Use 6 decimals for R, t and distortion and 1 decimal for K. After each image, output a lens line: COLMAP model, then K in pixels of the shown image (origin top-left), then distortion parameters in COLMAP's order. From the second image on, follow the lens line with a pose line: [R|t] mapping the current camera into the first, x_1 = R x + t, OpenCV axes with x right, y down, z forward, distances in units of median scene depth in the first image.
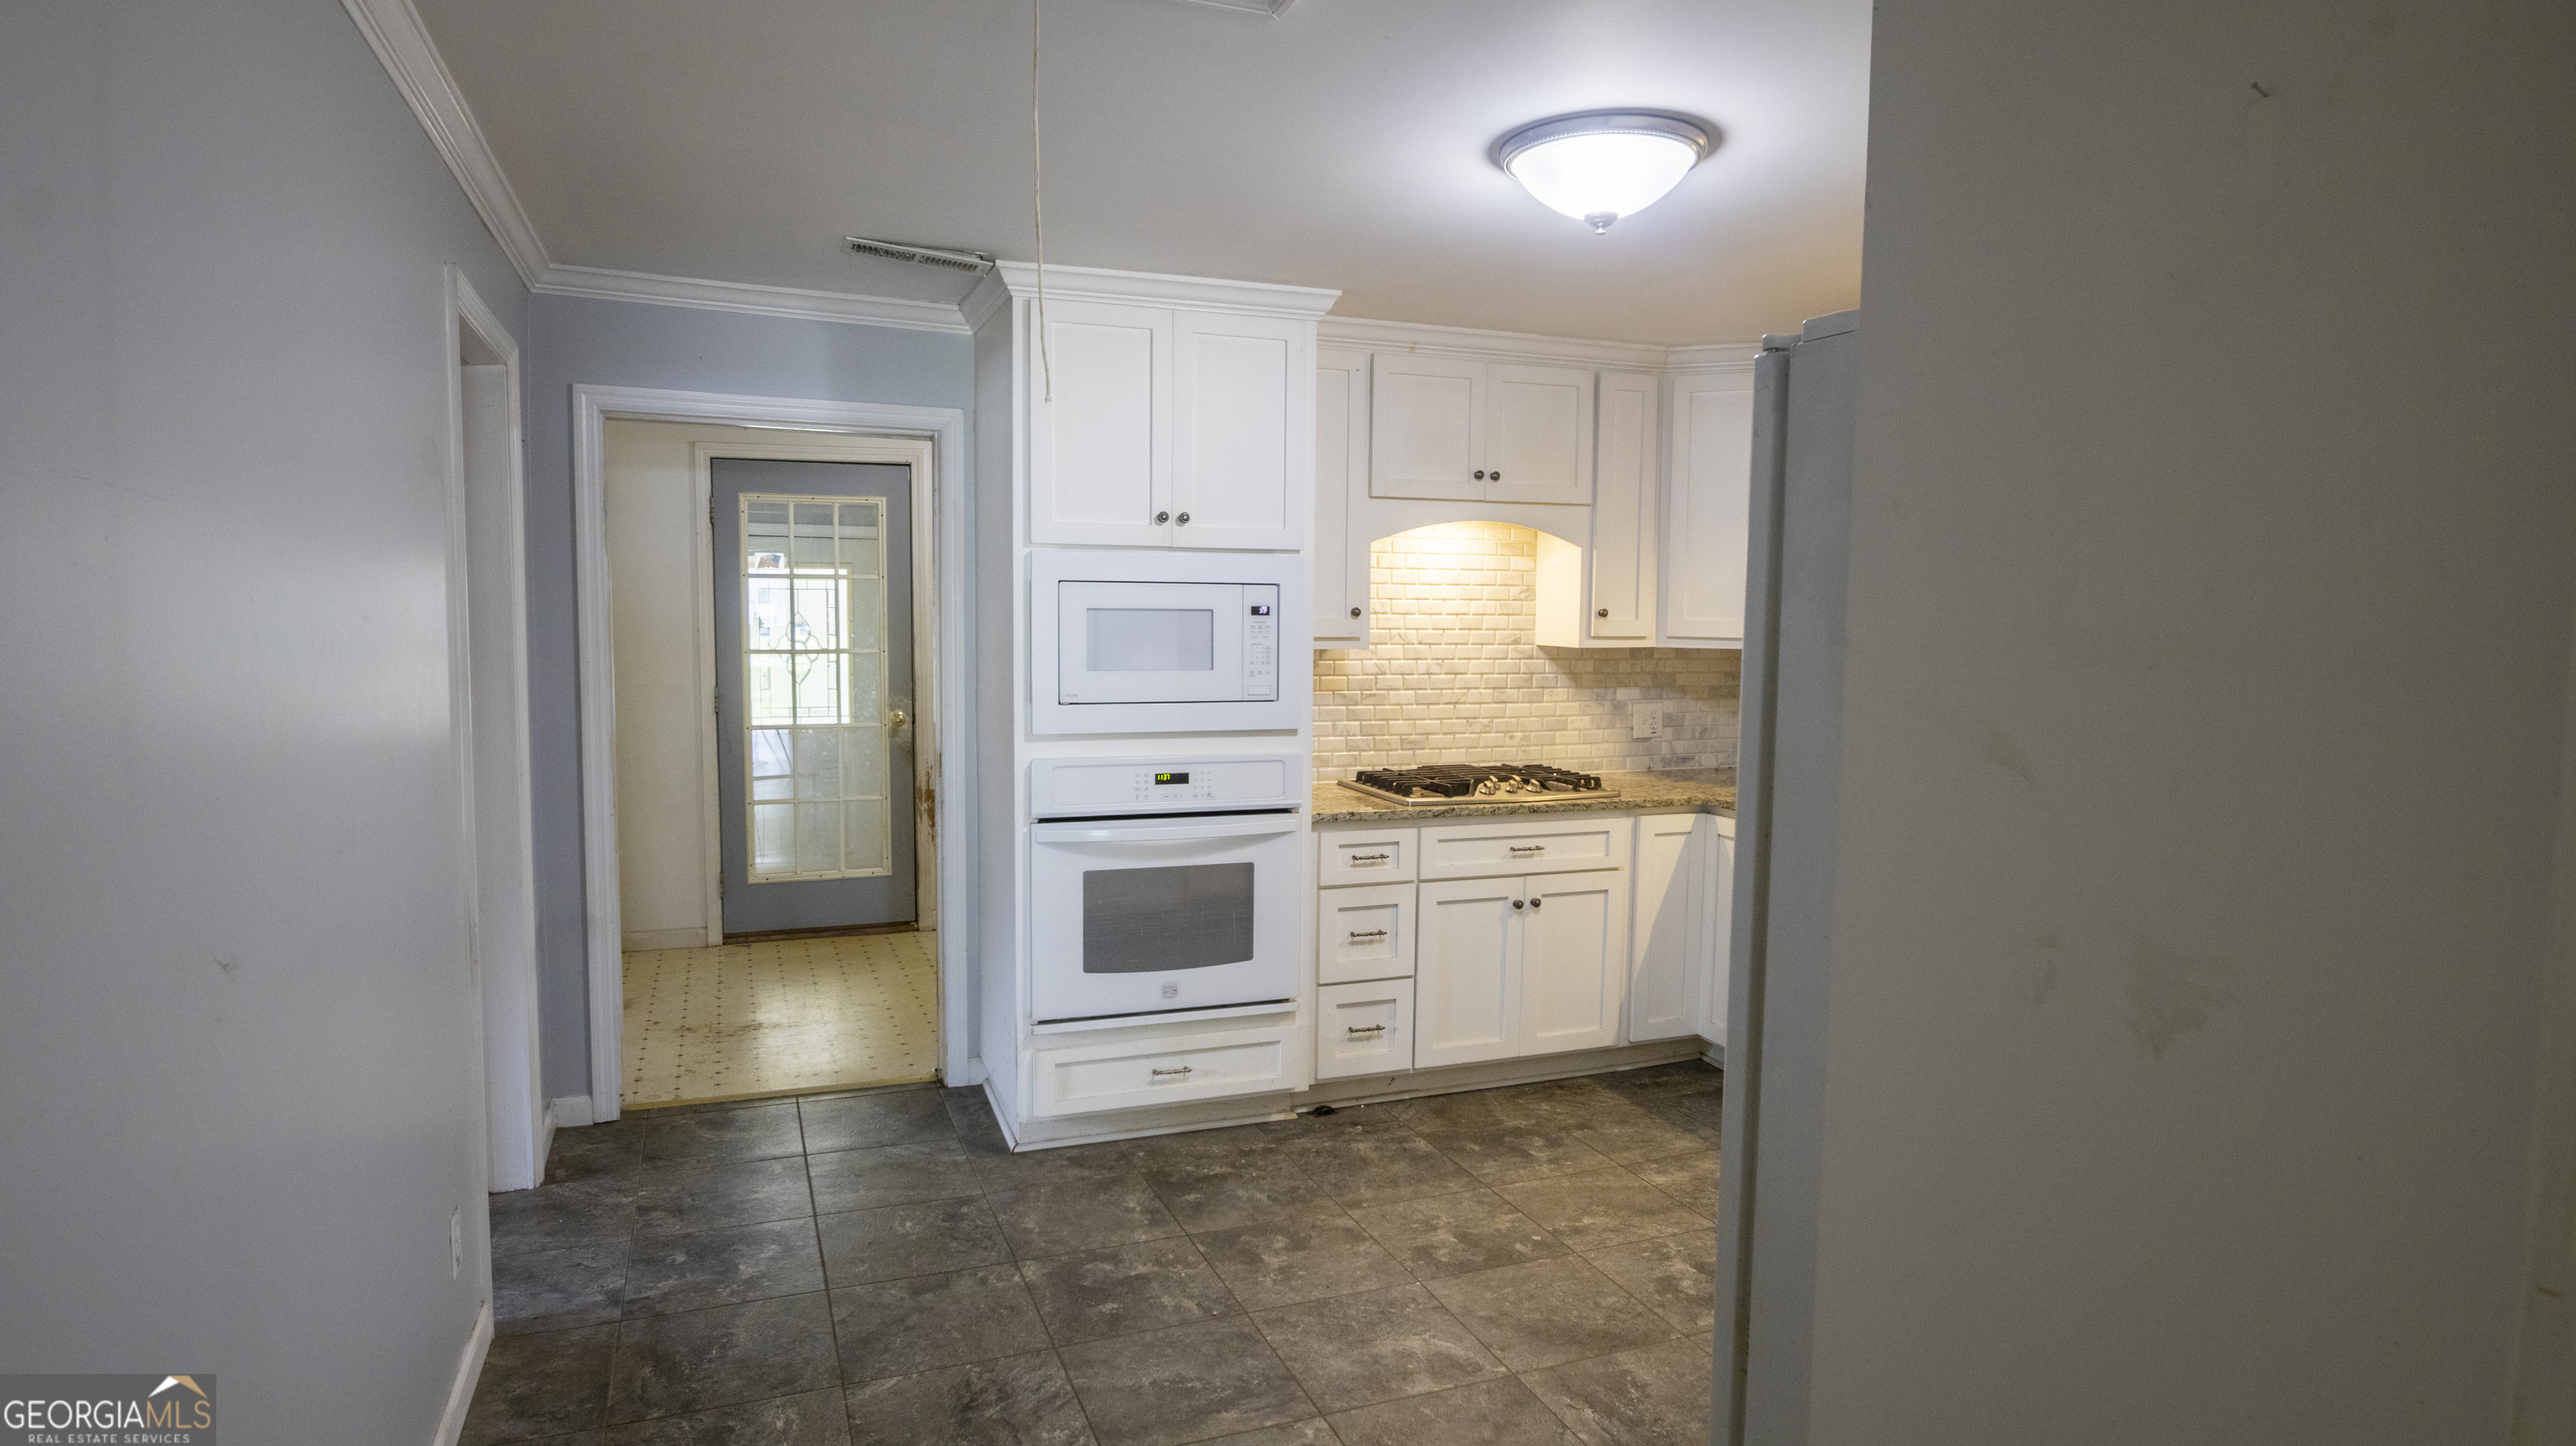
lens RADIAL K [[1429.1, 0, 1284.1], [0, 1429.1, 728.9], [0, 0, 1]] dist [-0.017904, -0.000567]
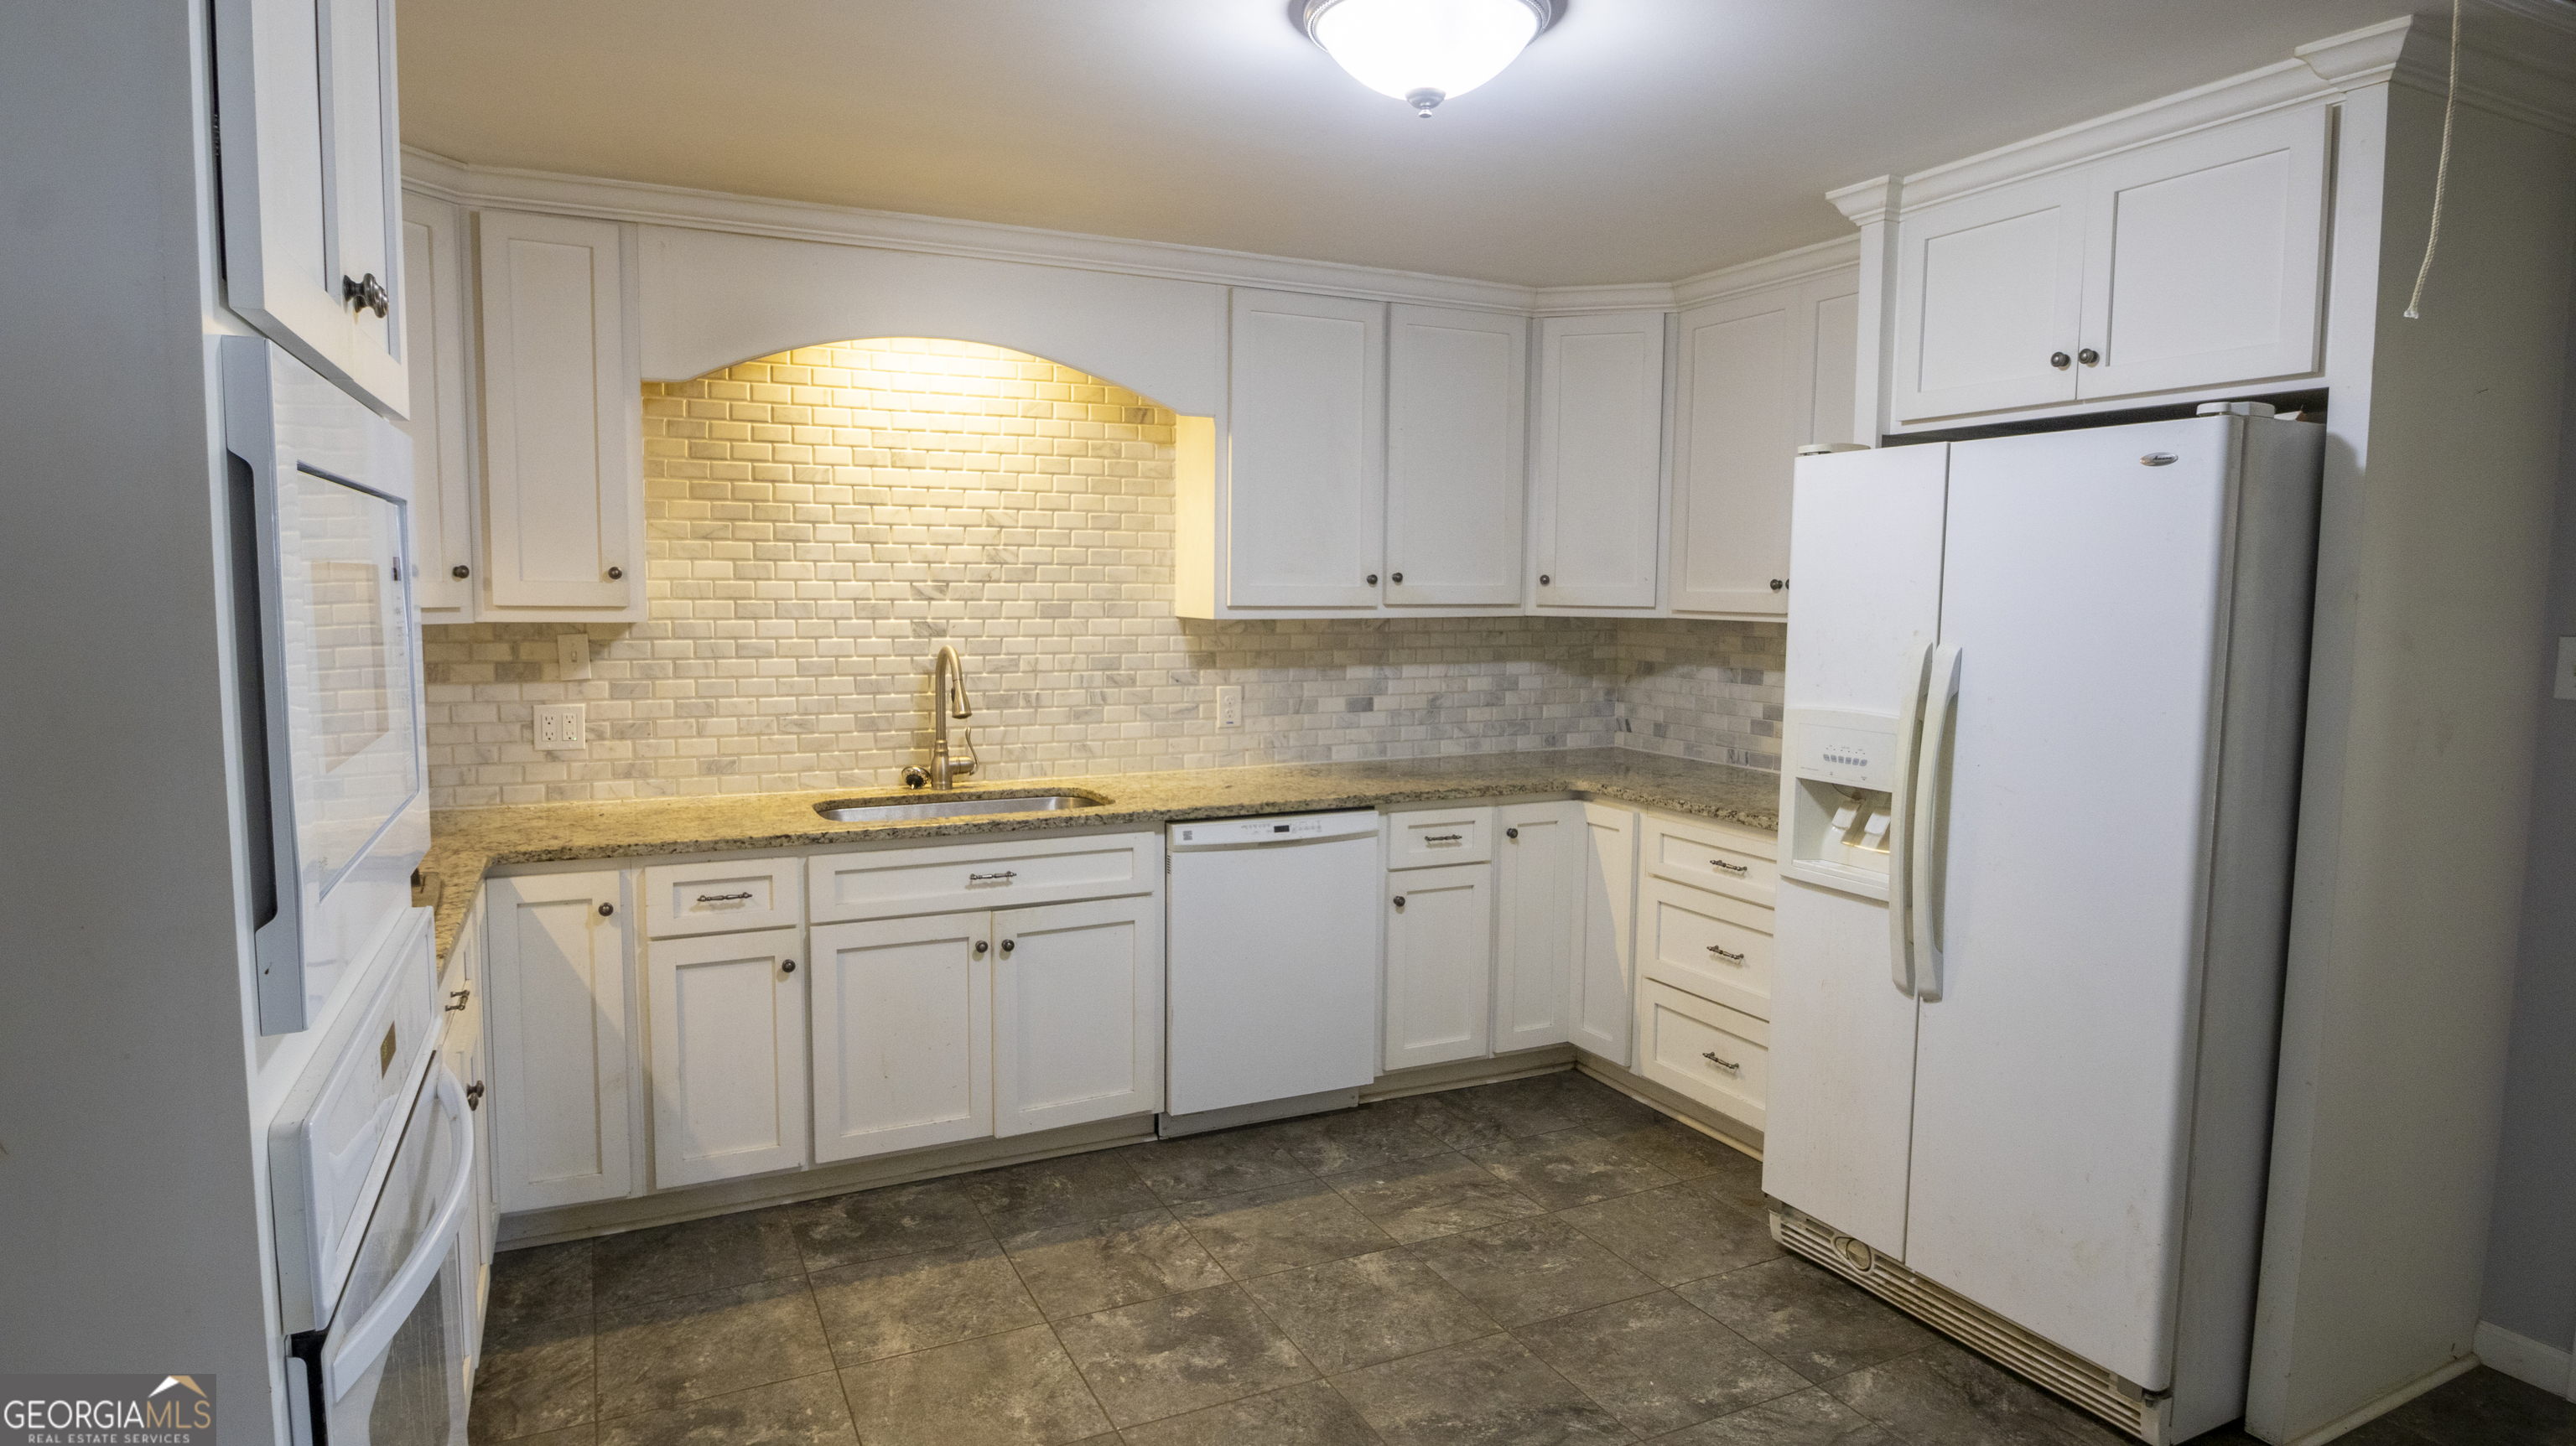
lens RADIAL K [[1428.7, 0, 1294.5], [0, 1428.7, 723.1], [0, 0, 1]] dist [-0.017904, -0.000567]
pose [[-0.075347, -0.107177, 0.991381, -0.391155], [0.075258, 0.990760, 0.112829, -0.060220], [-0.994313, 0.083111, -0.066585, 0.721495]]
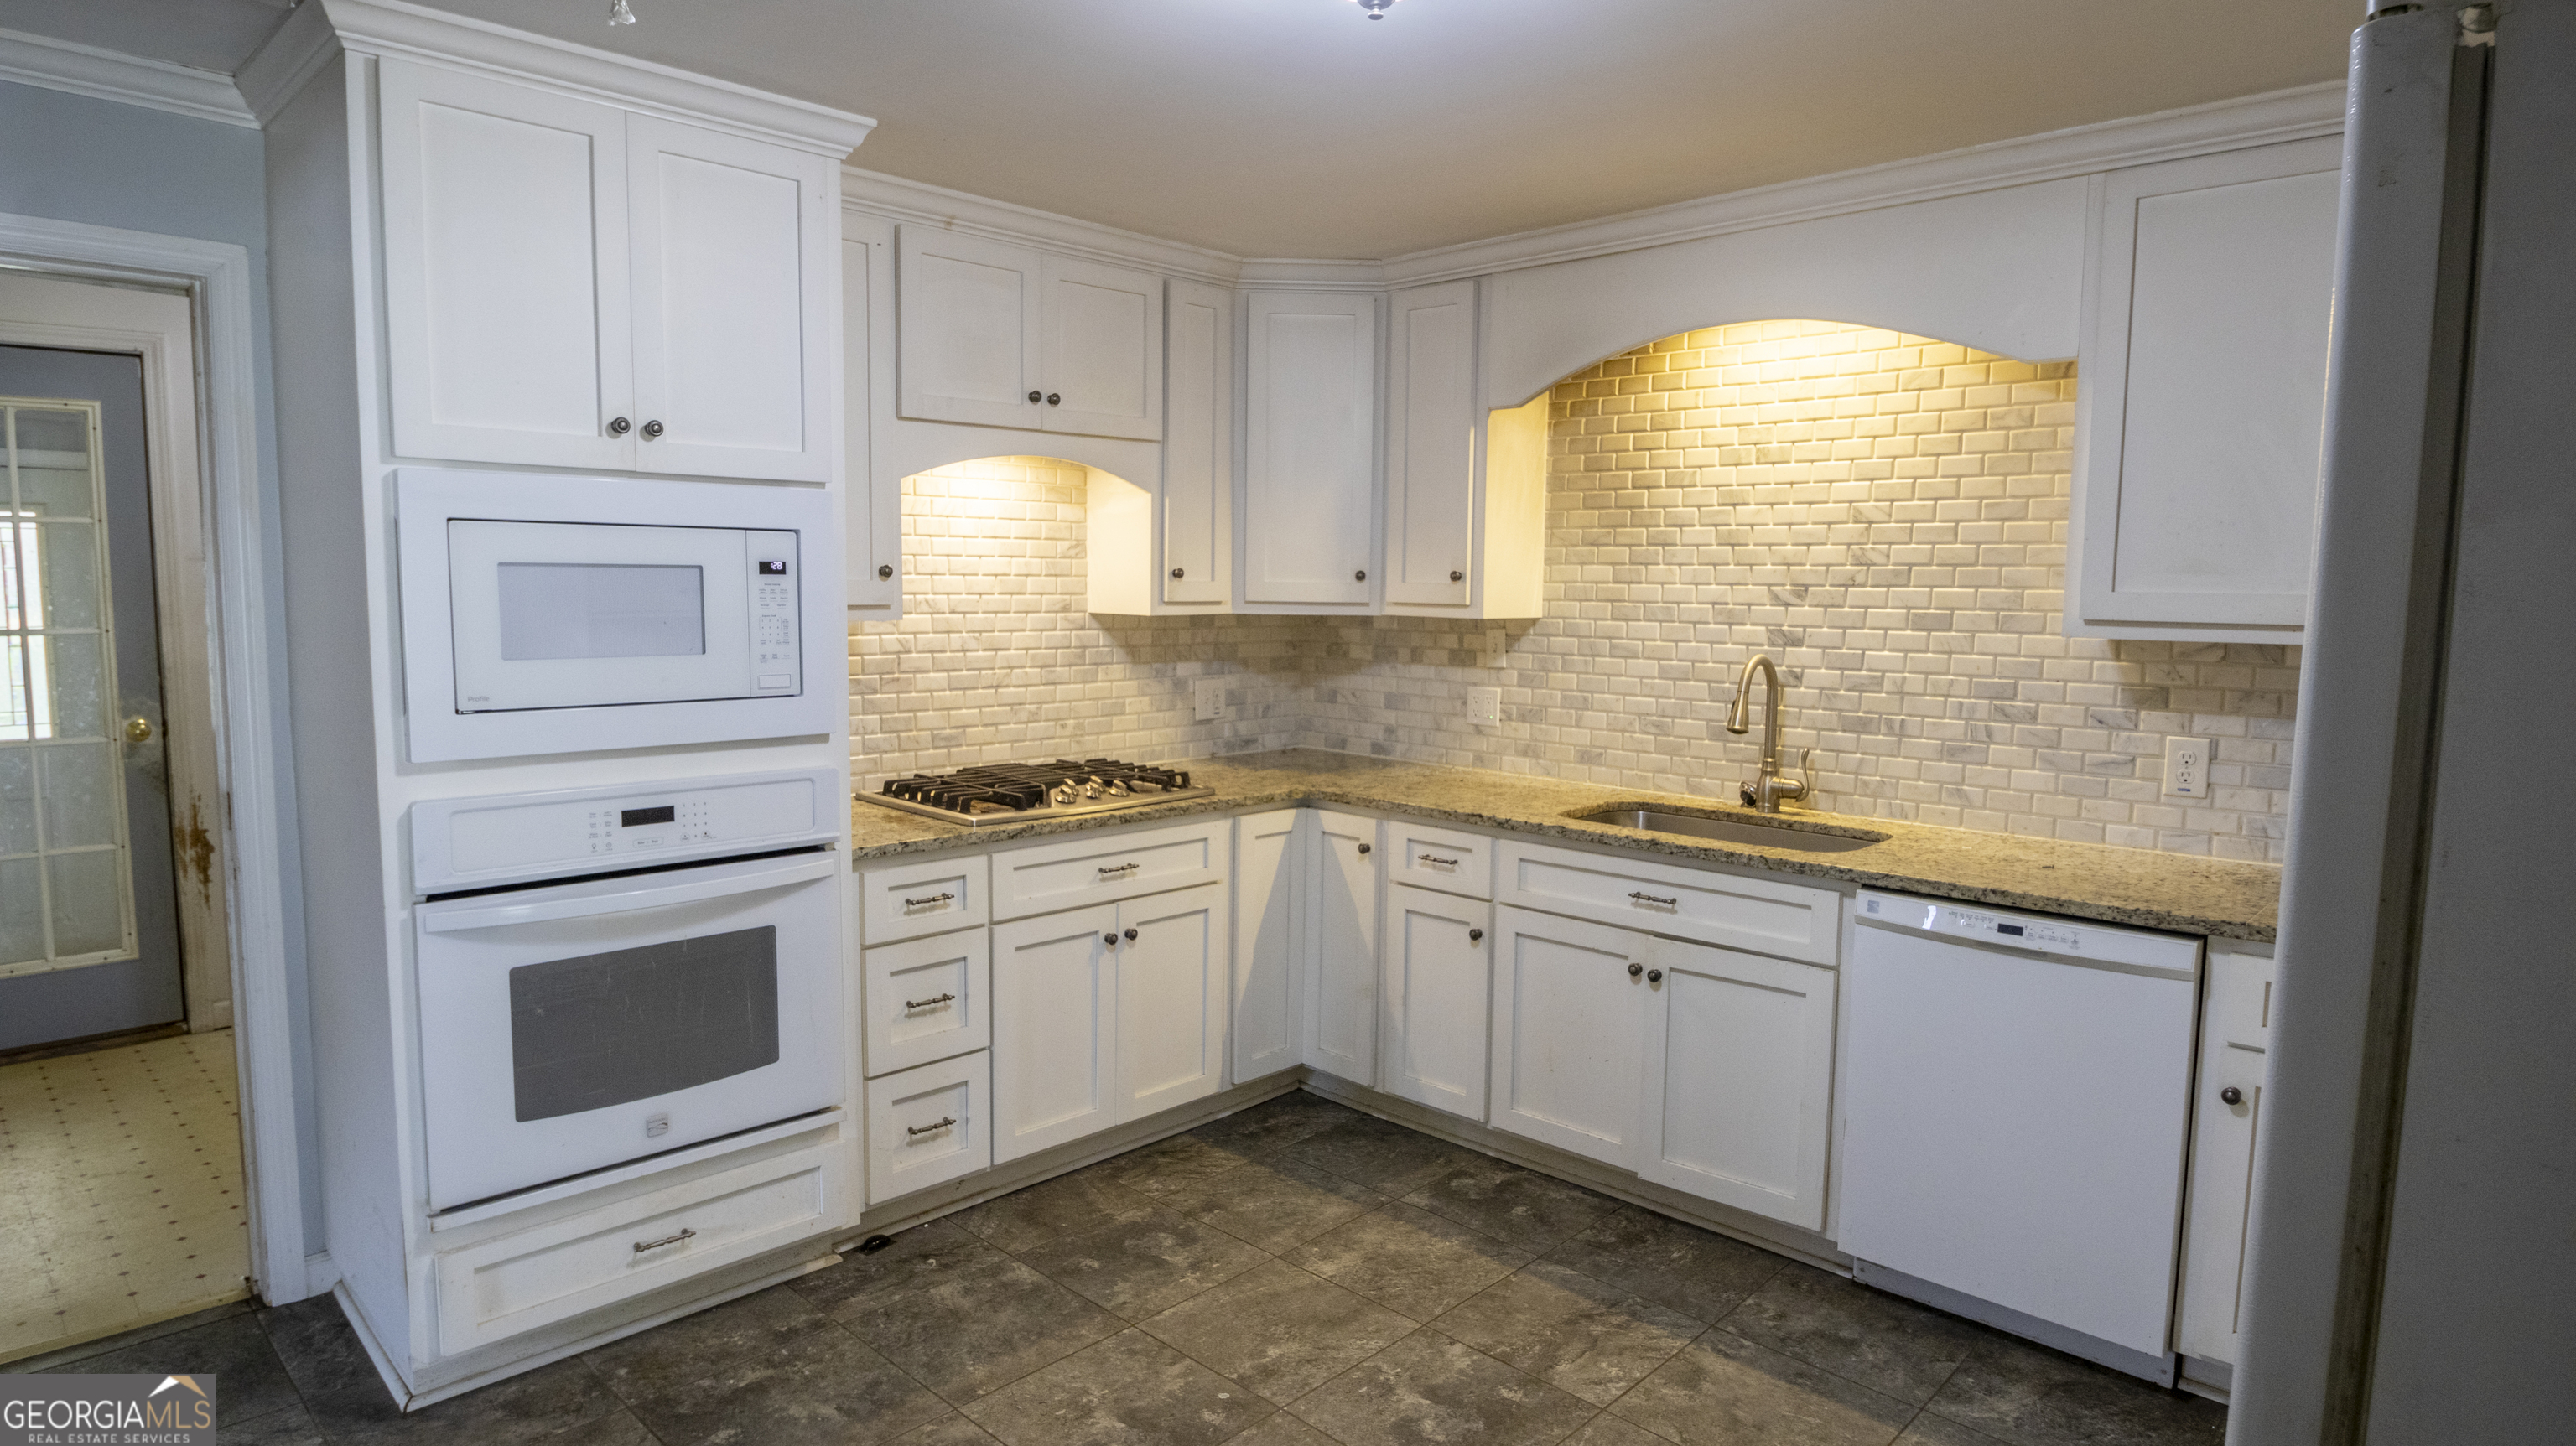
lens RADIAL K [[1428.7, 0, 1282.4], [0, 1428.7, 723.2], [0, 0, 1]] dist [-0.017904, -0.000567]
pose [[0.911755, -0.040917, 0.408691, -0.070971], [0.033192, 0.999111, 0.025980, -0.015027], [-0.409391, -0.010123, 0.912303, 0.239797]]
